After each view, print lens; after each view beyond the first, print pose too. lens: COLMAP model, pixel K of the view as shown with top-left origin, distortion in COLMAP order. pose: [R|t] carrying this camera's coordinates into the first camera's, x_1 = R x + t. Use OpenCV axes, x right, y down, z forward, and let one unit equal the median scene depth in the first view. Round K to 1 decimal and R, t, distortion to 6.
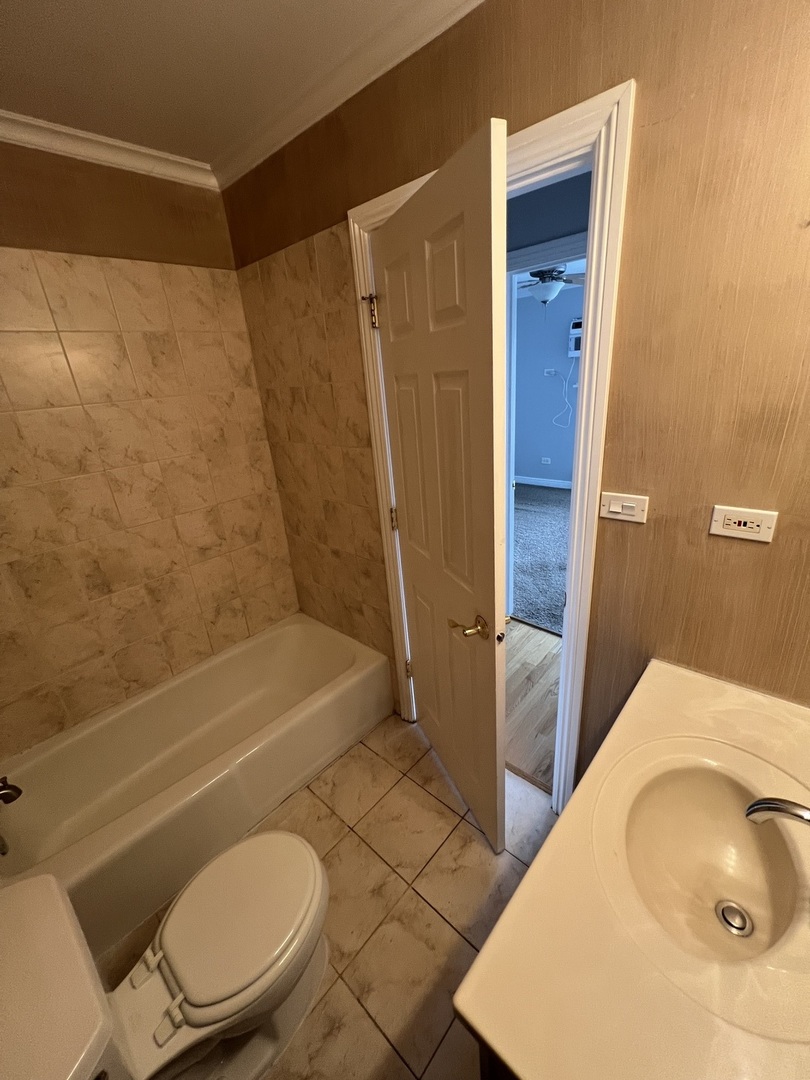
lens RADIAL K [[433.7, 0, 404.4], [0, 433.7, 542.4], [0, 0, 1]] dist [-0.001943, -0.000134]
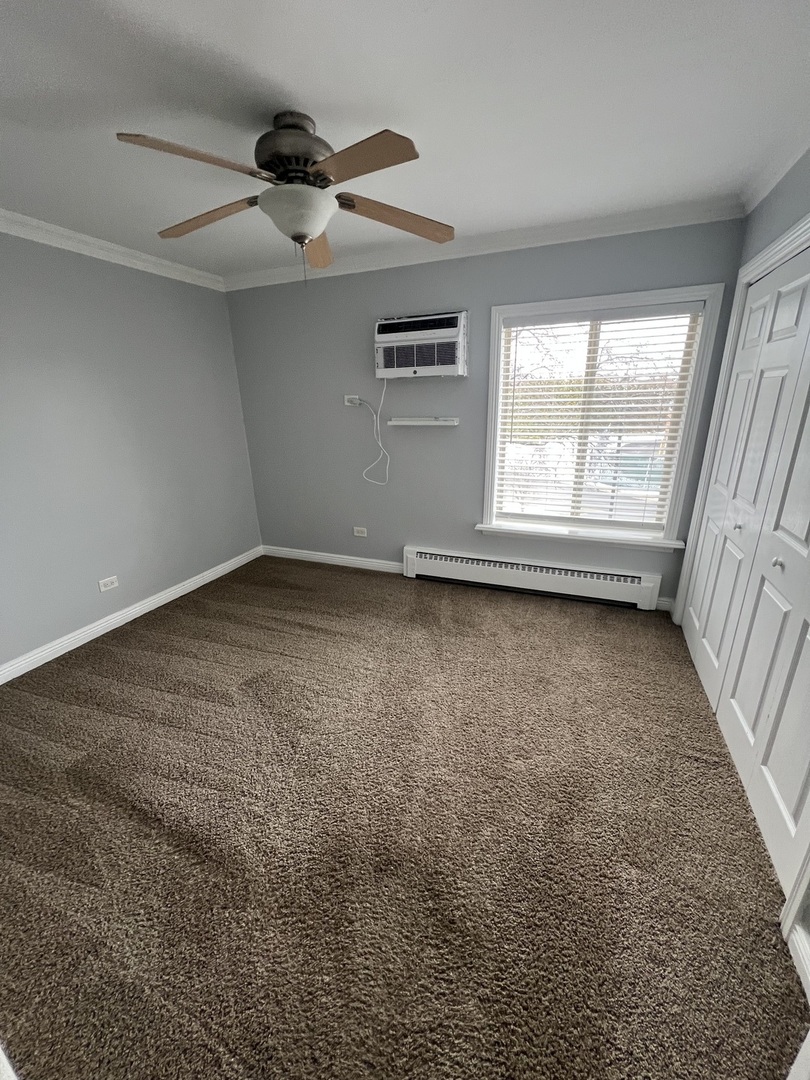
lens RADIAL K [[433.7, 0, 403.8], [0, 433.7, 542.1], [0, 0, 1]] dist [-0.001943, -0.000134]
pose [[0.934264, -0.059832, 0.351527, 0.181489], [0.082681, 0.995304, -0.050340, -0.155857], [-0.346864, 0.076095, 0.934824, 0.418069]]
